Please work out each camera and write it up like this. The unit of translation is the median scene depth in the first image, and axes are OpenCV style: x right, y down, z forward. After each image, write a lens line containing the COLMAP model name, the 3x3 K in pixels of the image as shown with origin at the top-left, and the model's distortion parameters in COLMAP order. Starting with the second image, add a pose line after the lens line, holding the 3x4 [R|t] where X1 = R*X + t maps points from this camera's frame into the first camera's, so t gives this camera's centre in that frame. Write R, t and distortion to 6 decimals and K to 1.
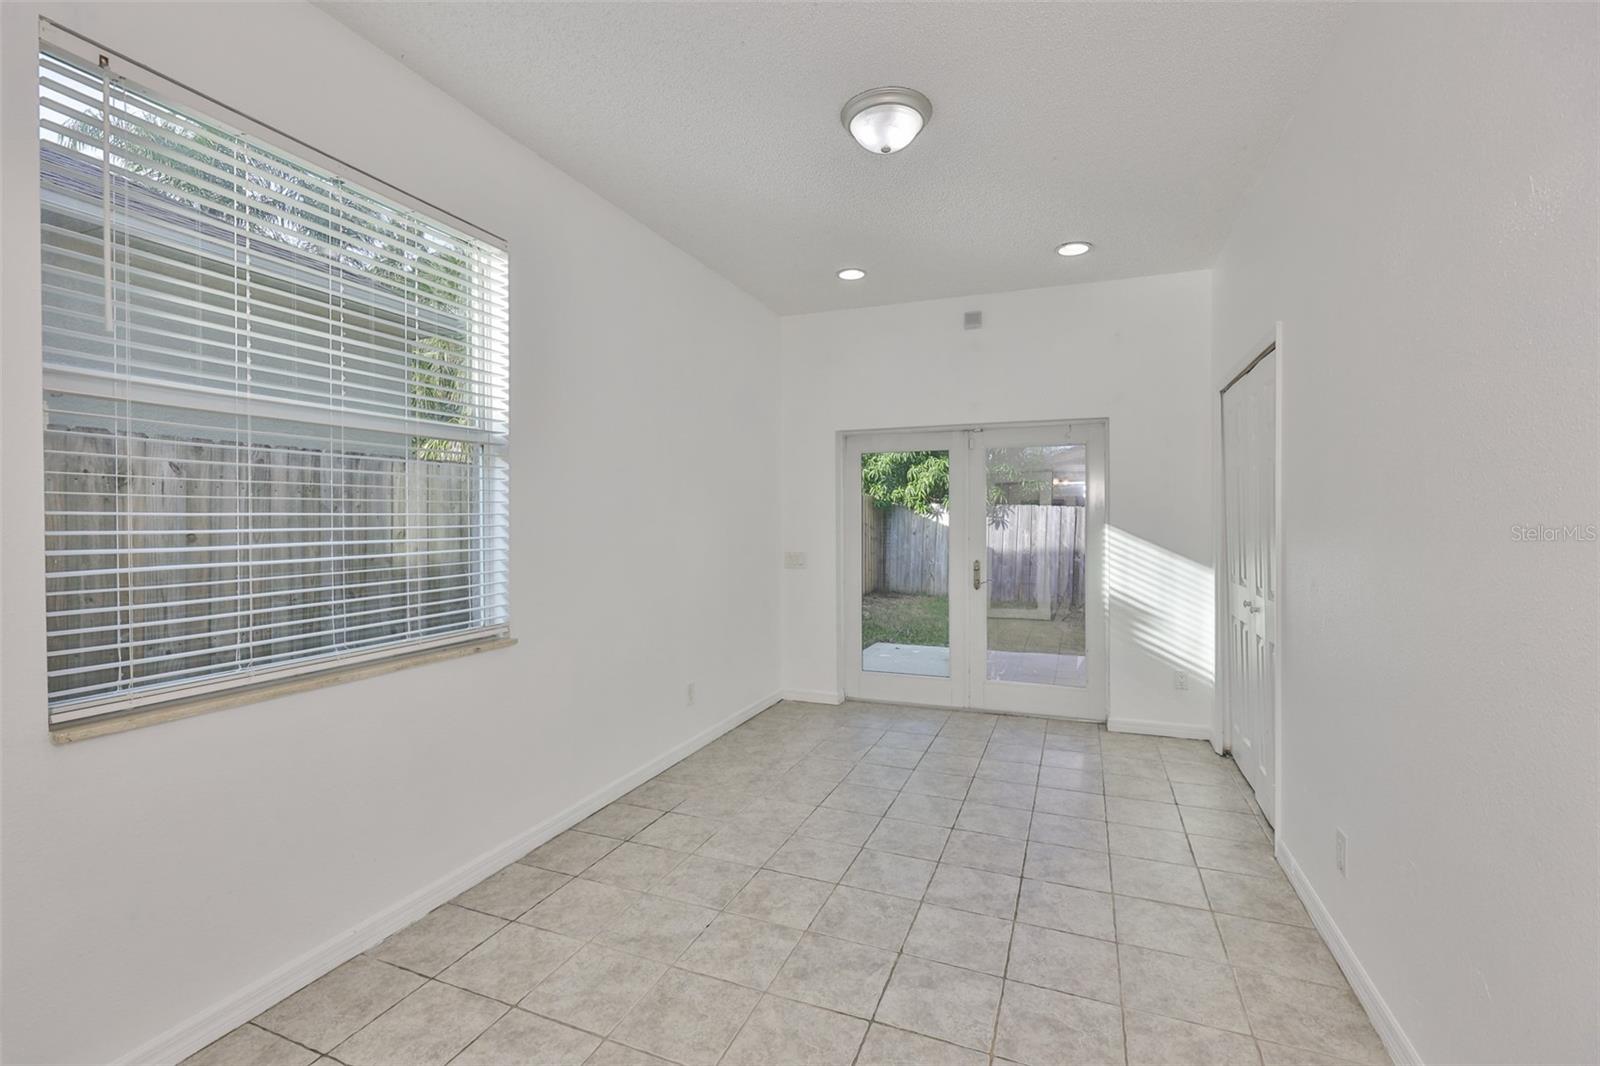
lens RADIAL K [[701.7, 0, 800.4], [0, 701.7, 534.8], [0, 0, 1]] dist [-0.000673, 0.000354]
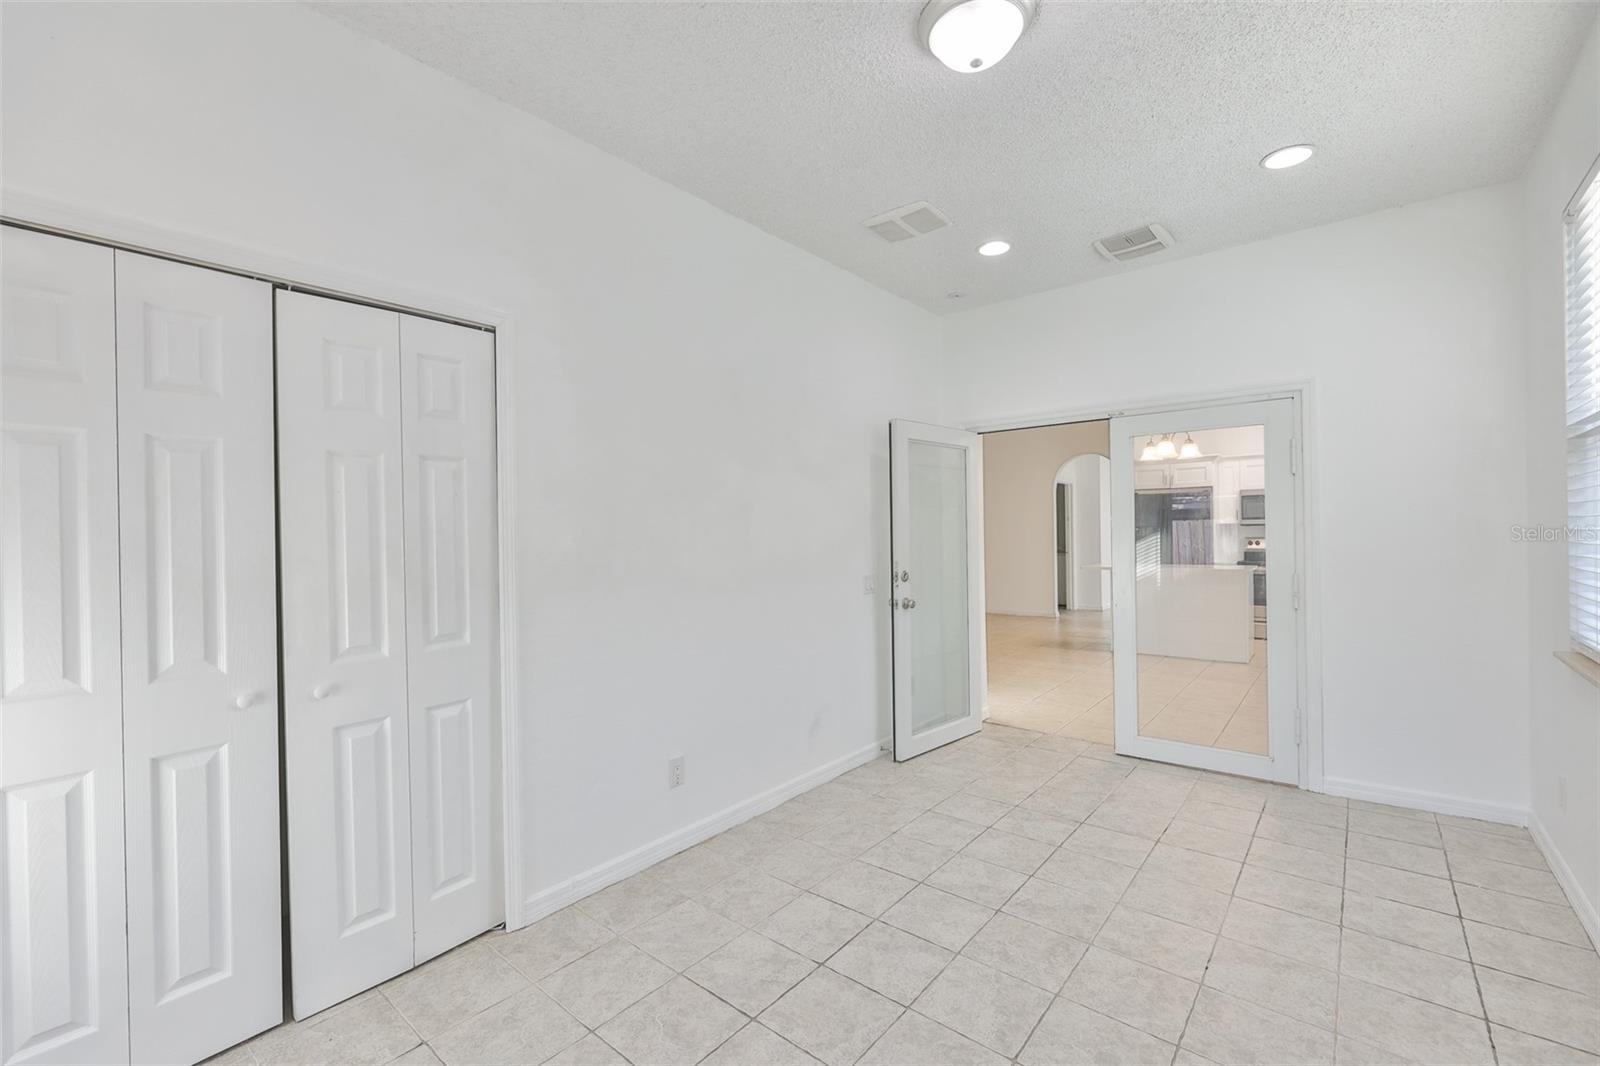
lens RADIAL K [[682.0, 0, 804.4], [0, 682.0, 531.9], [0, 0, 1]] dist [-0.002259, 0.000184]
pose [[-0.955236, 0.020723, 0.295119, 0.064541], [0.027184, 0.999472, 0.017809, -0.029374], [-0.294594, 0.025035, -0.955294, 1.325530]]
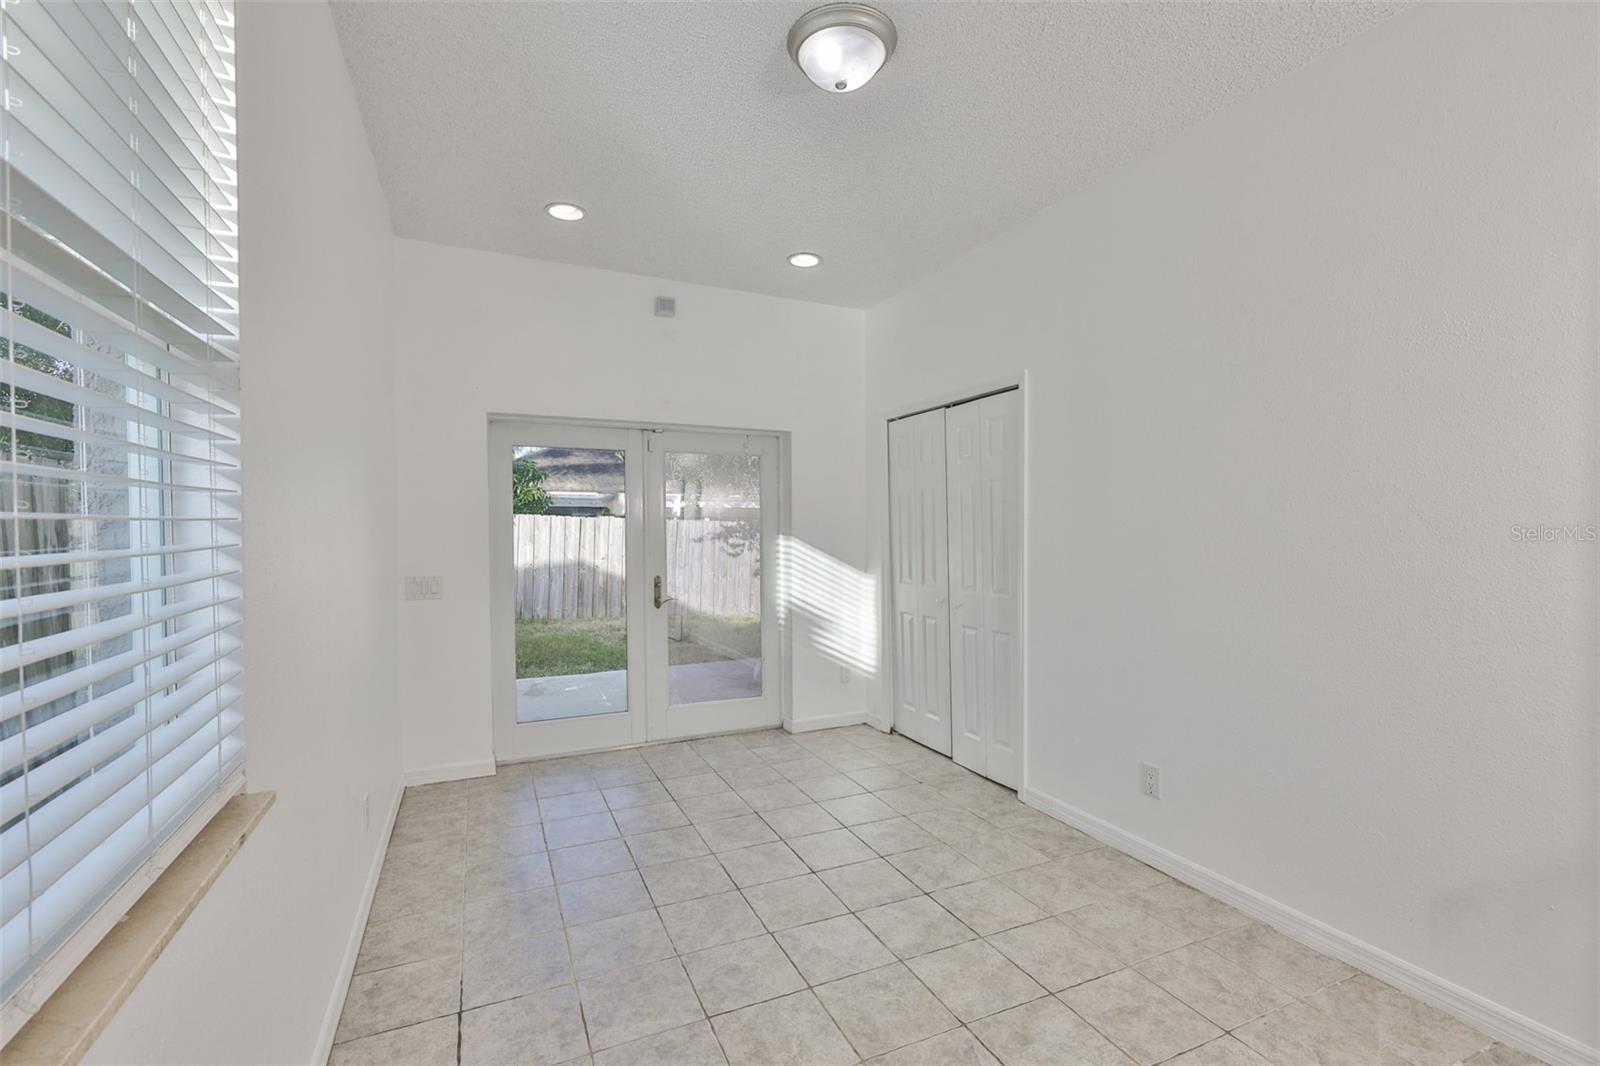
lens RADIAL K [[708.1, 0, 799.2], [0, 708.1, 556.3], [0, 0, 1]] dist [-0.001196, 0.000331]
pose [[0.684148, -0.026668, 0.728856, -0.391732], [0.015231, 0.999636, 0.022279, -0.009045], [-0.729185, -0.004141, 0.684305, 0.338545]]
